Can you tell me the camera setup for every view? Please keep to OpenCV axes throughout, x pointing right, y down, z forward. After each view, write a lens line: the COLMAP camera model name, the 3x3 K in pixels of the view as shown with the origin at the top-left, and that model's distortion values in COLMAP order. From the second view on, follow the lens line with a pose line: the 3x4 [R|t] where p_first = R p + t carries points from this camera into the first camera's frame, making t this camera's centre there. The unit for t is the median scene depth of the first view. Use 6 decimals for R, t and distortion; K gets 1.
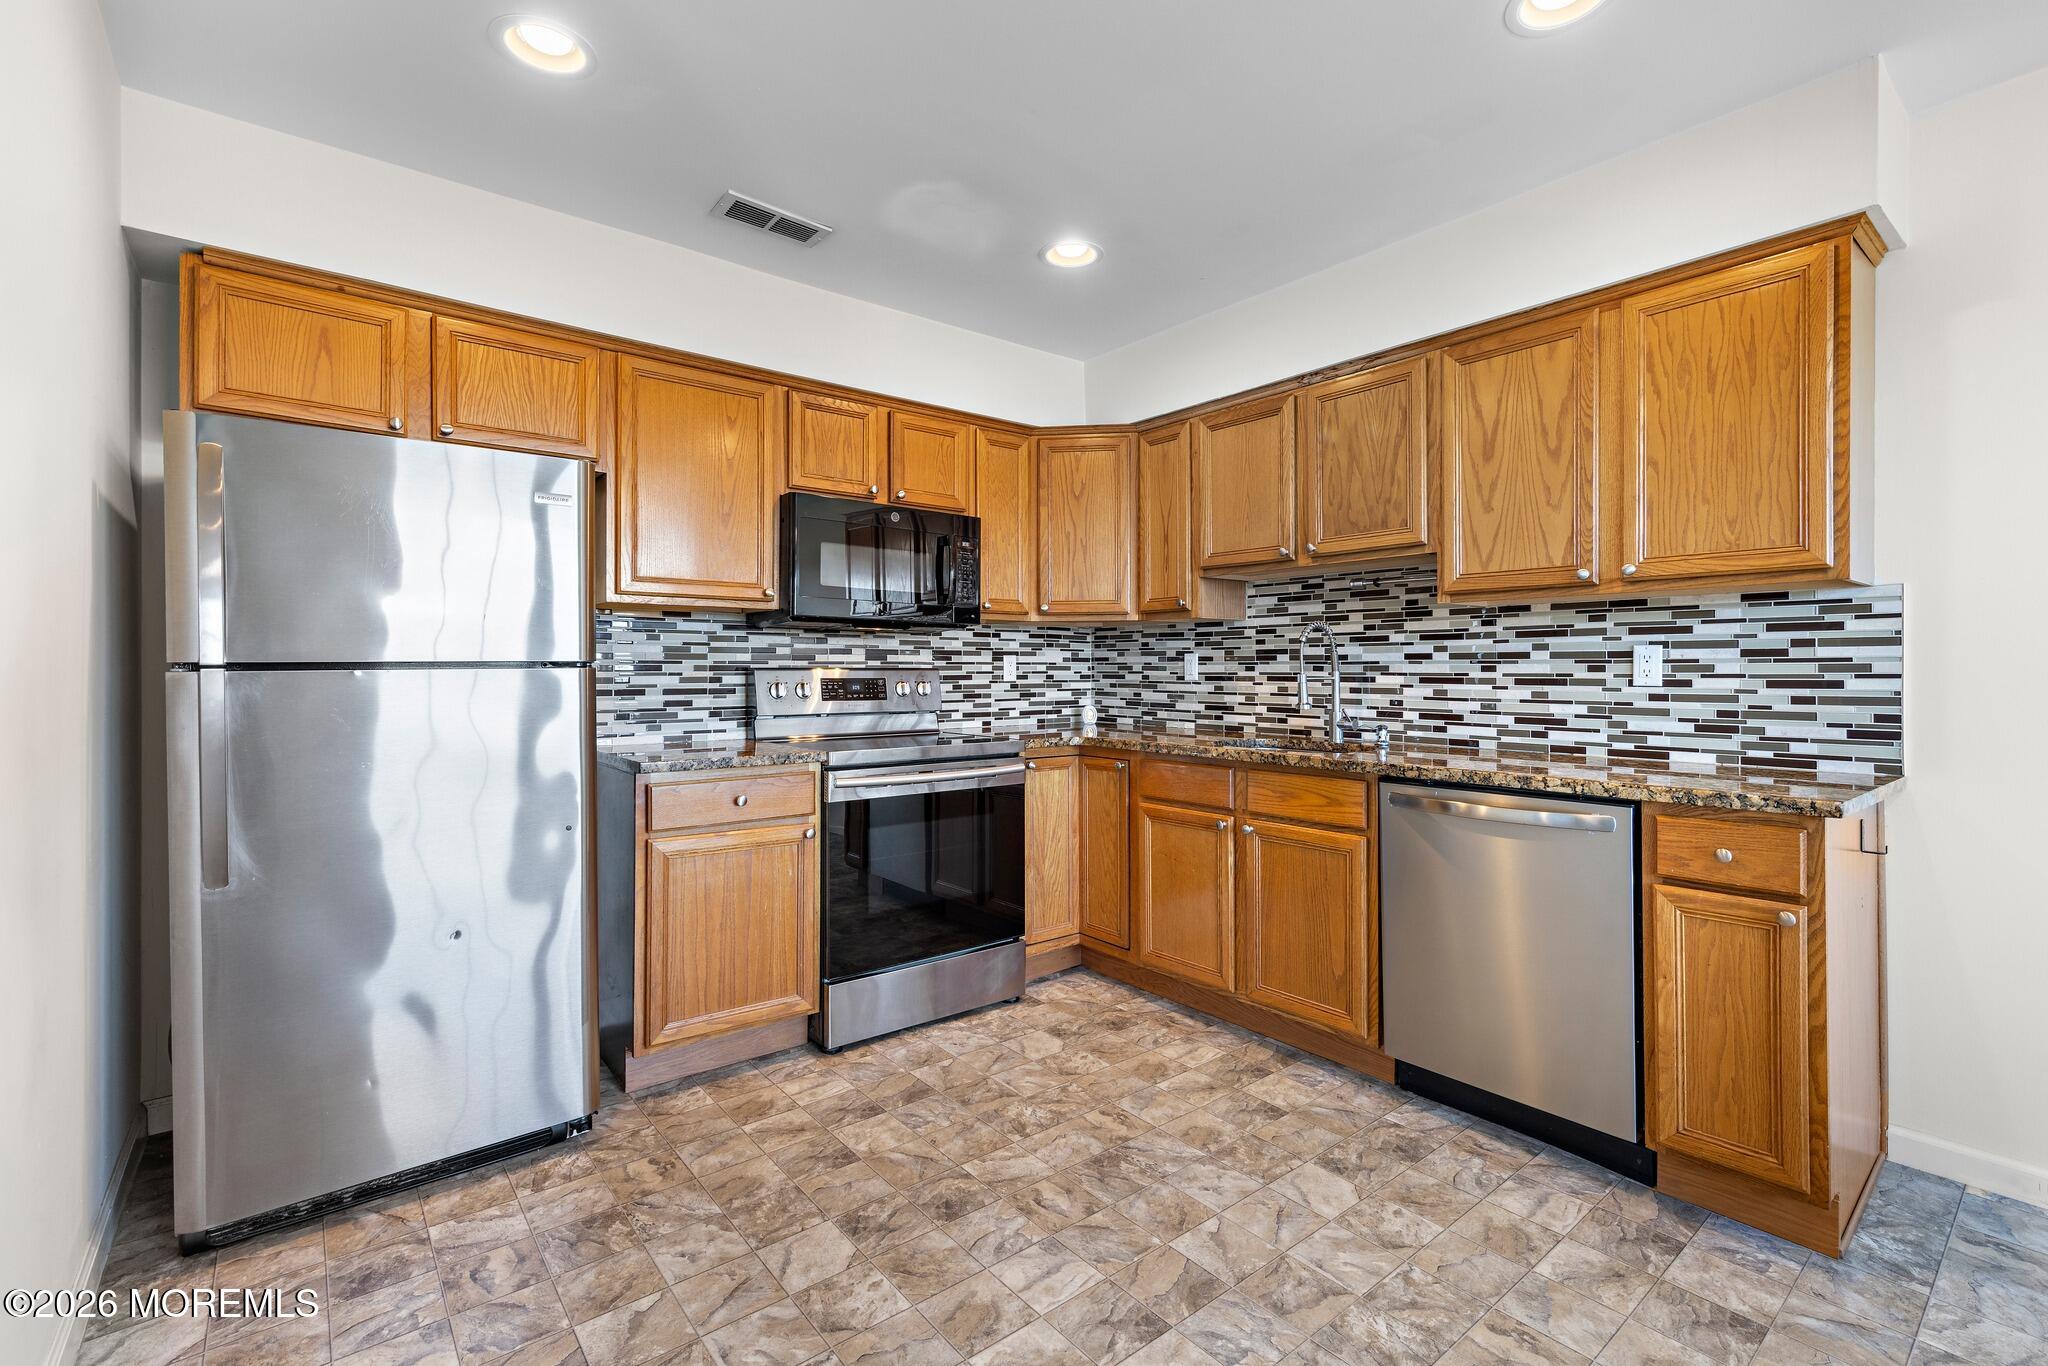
lens RADIAL K [[904.3, 0, 1032.1], [0, 904.3, 670.7], [0, 0, 1]] dist [0.006071, -0.000133]
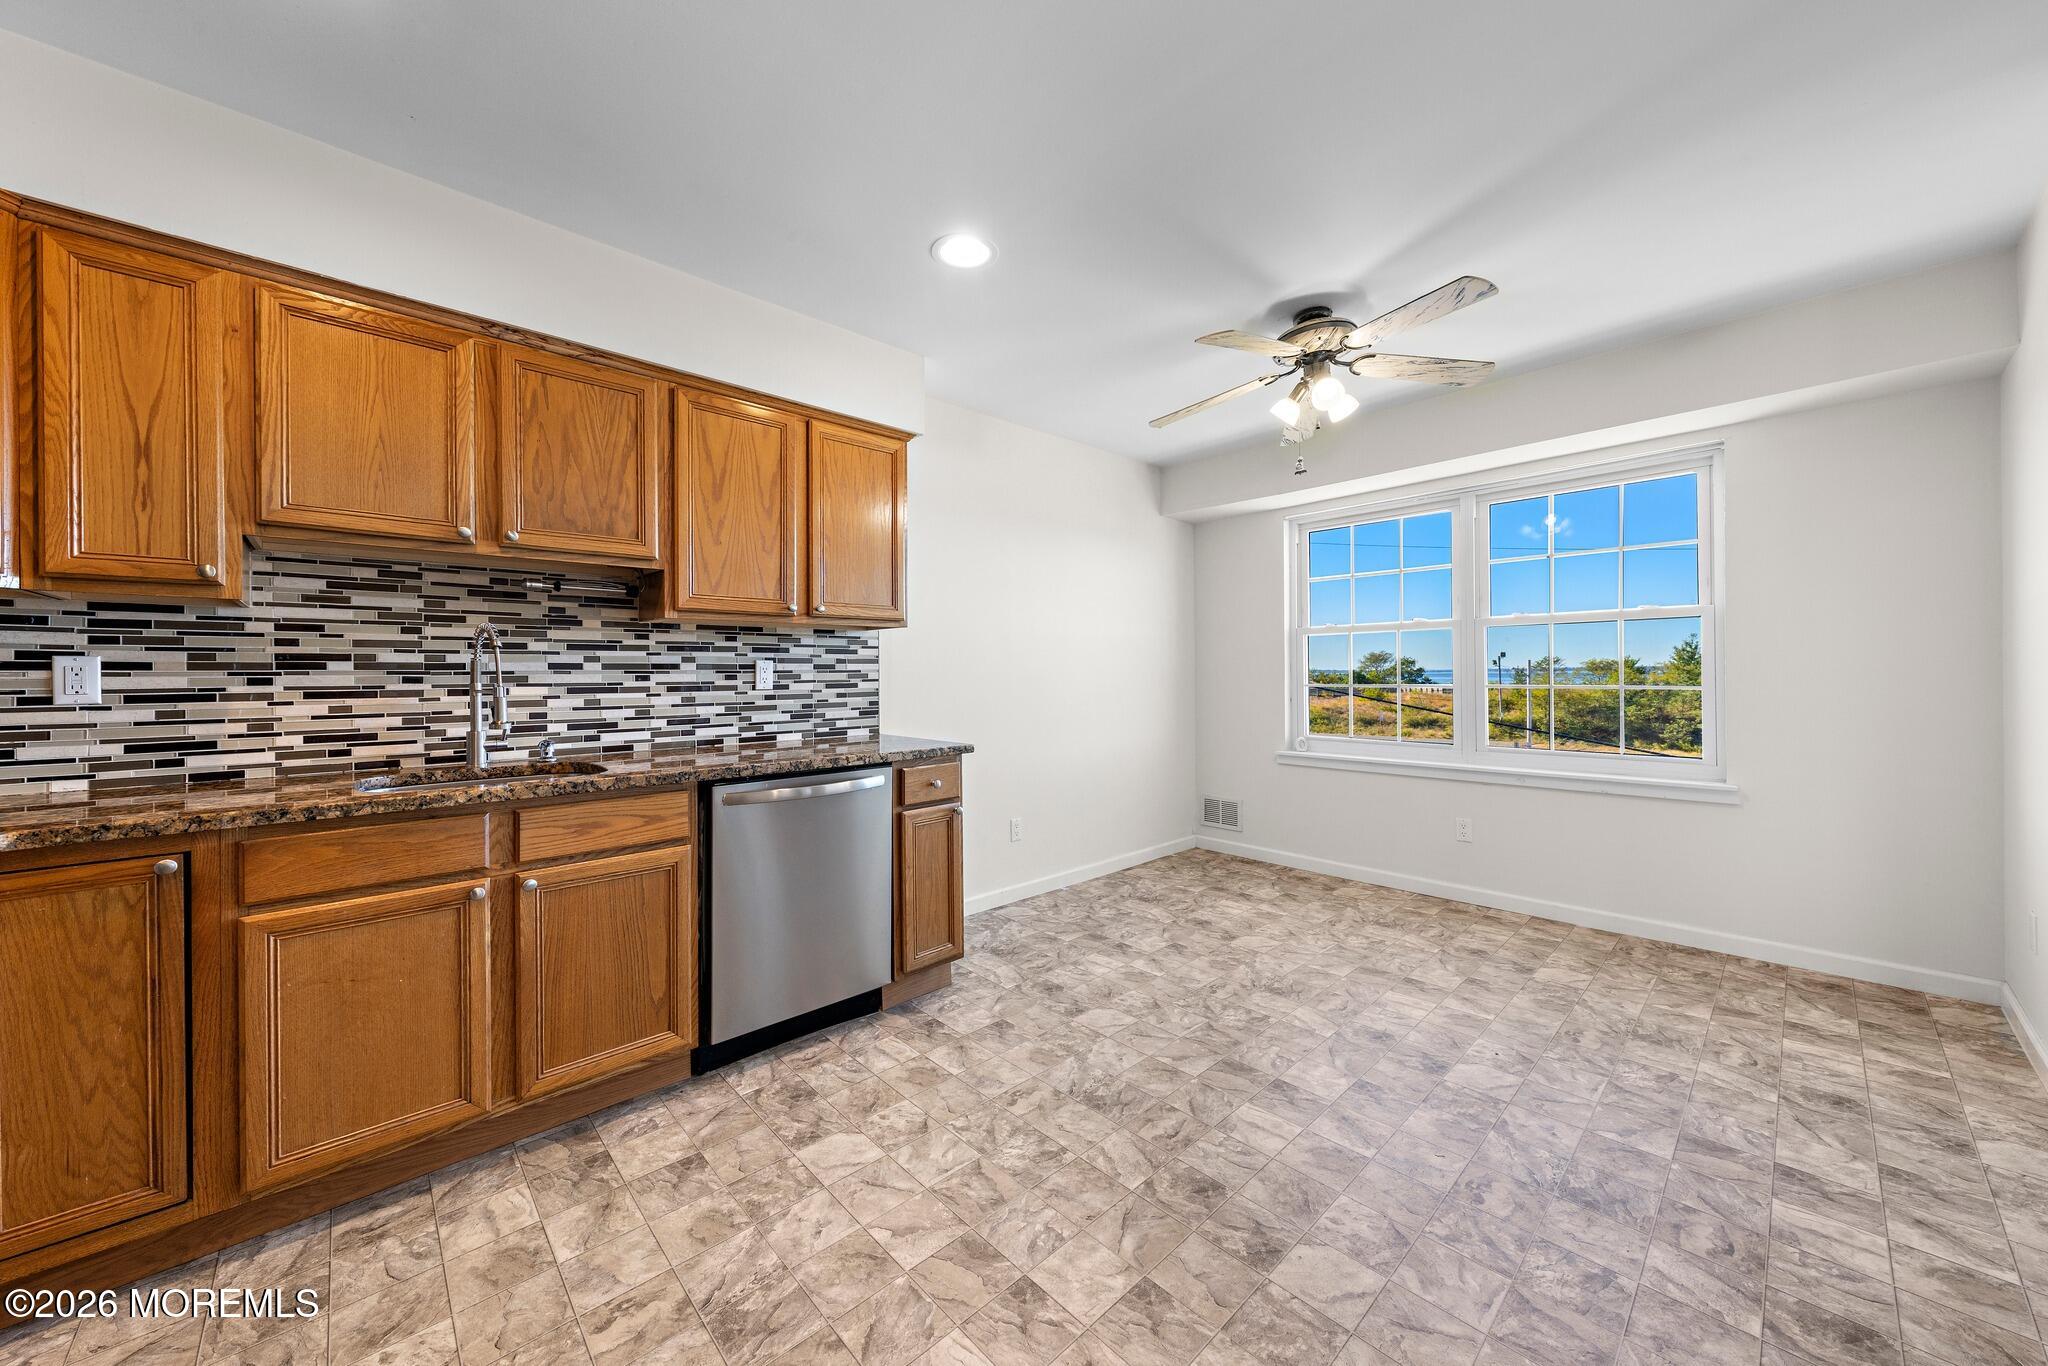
lens RADIAL K [[726.7, 0, 1025.5], [0, 726.7, 672.4], [0, 0, 1]] dist [0.001906, -0.000524]
pose [[-0.064557, 0.000283, 0.997914, -0.455894], [0.008117, 0.999967, 0.000241, -0.006330], [-0.997881, 0.008116, -0.064557, 0.656615]]
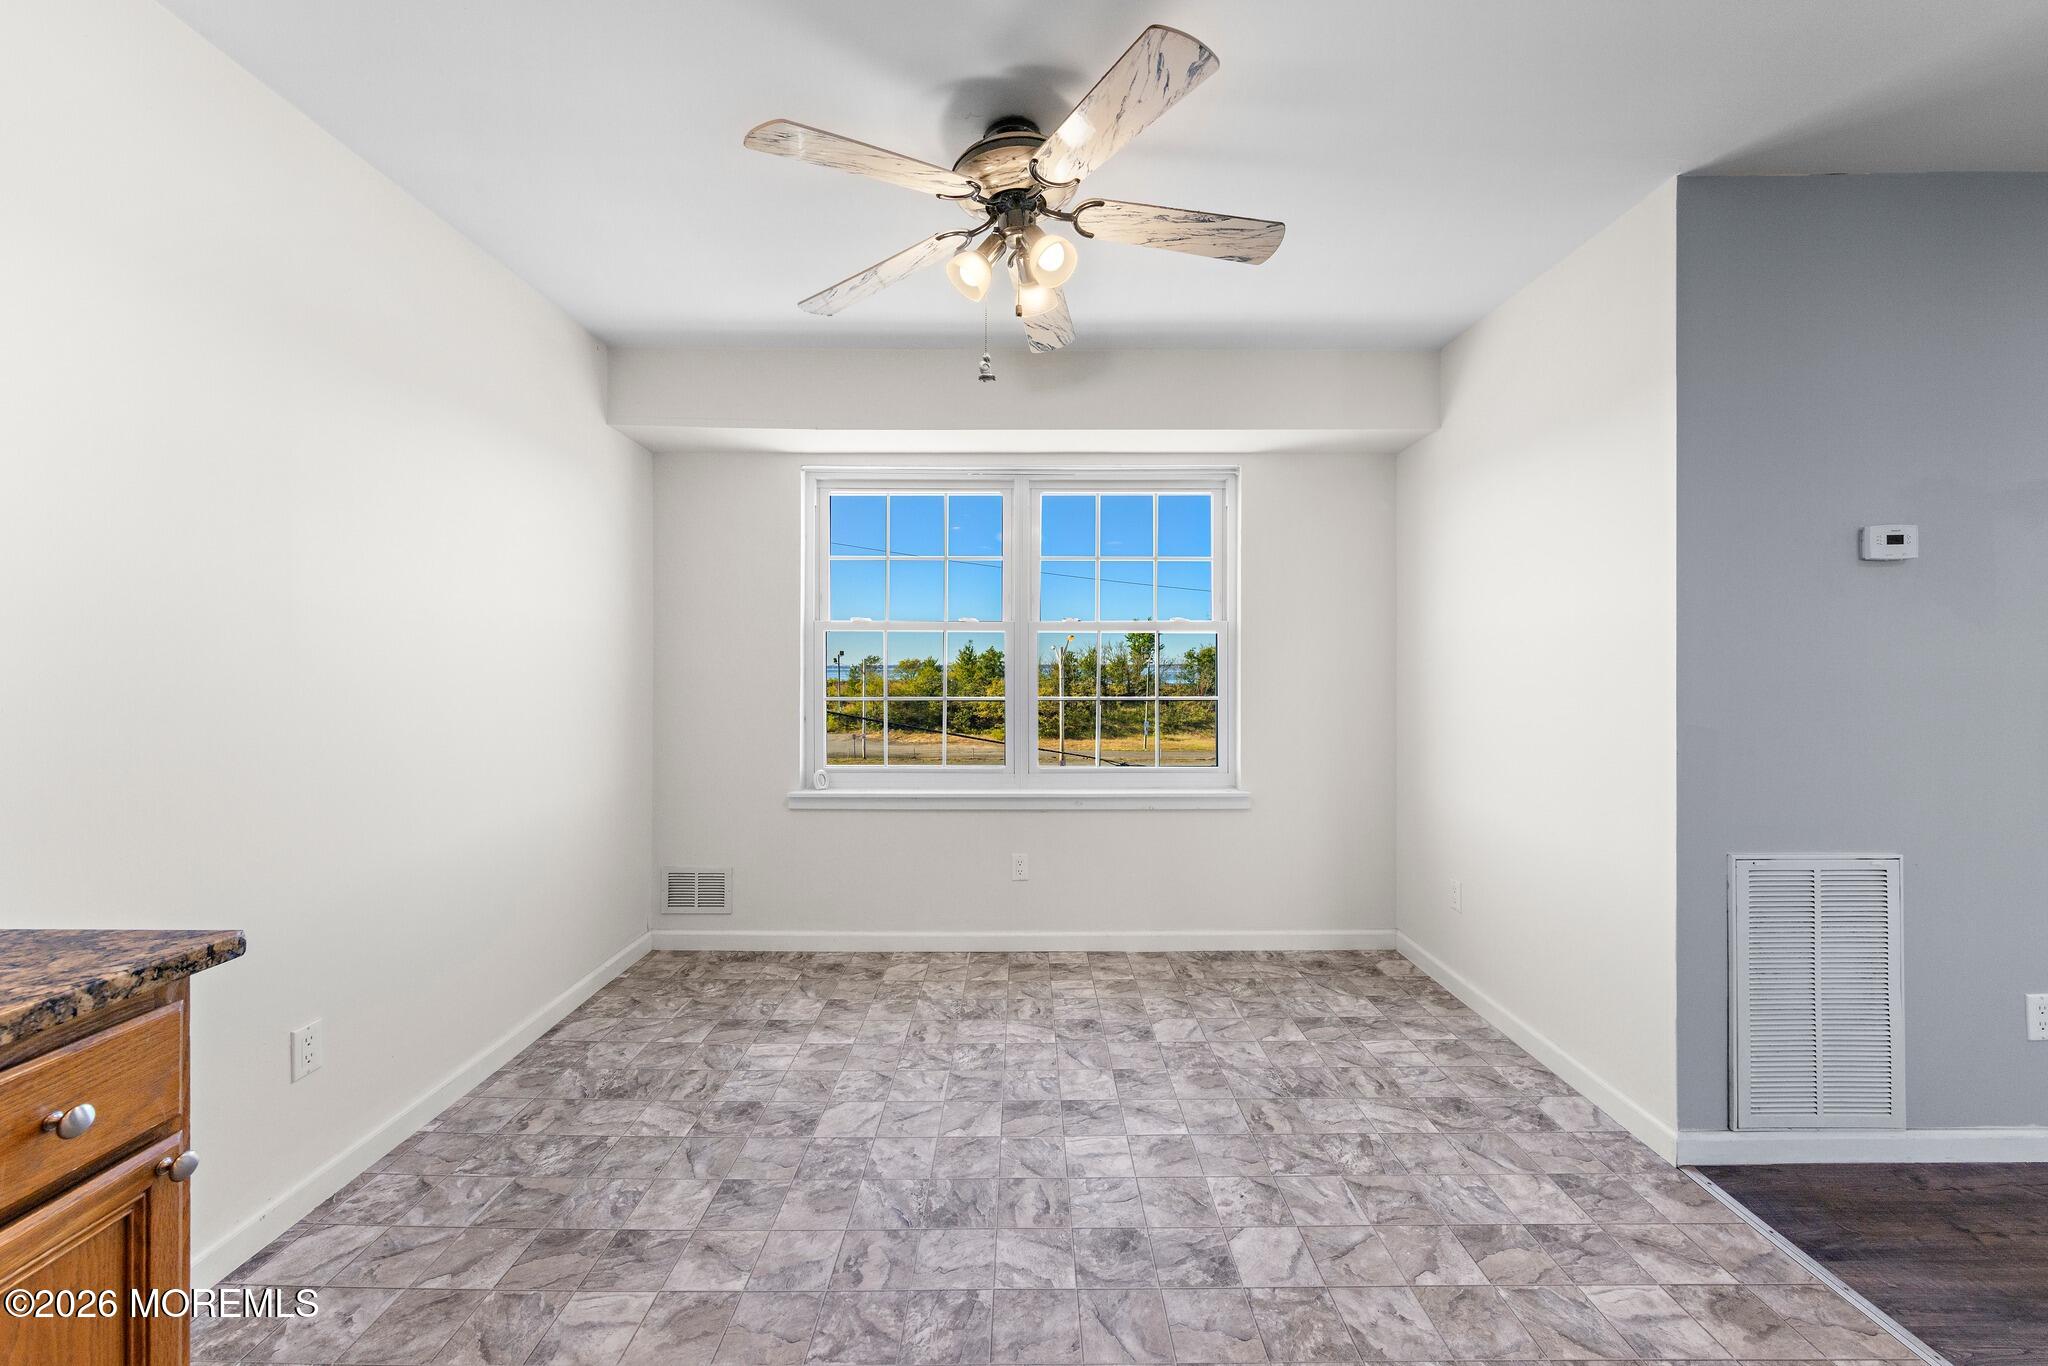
lens RADIAL K [[775.1, 0, 1027.4], [0, 775.1, 664.7], [0, 0, 1]] dist [0.001644, -0.000415]
pose [[-0.777709, -0.001268, 0.628623, 0.078683], [-0.003026, 0.999994, -0.001727, -0.028288], [-0.628617, -0.003245, -0.777708, 0.716226]]
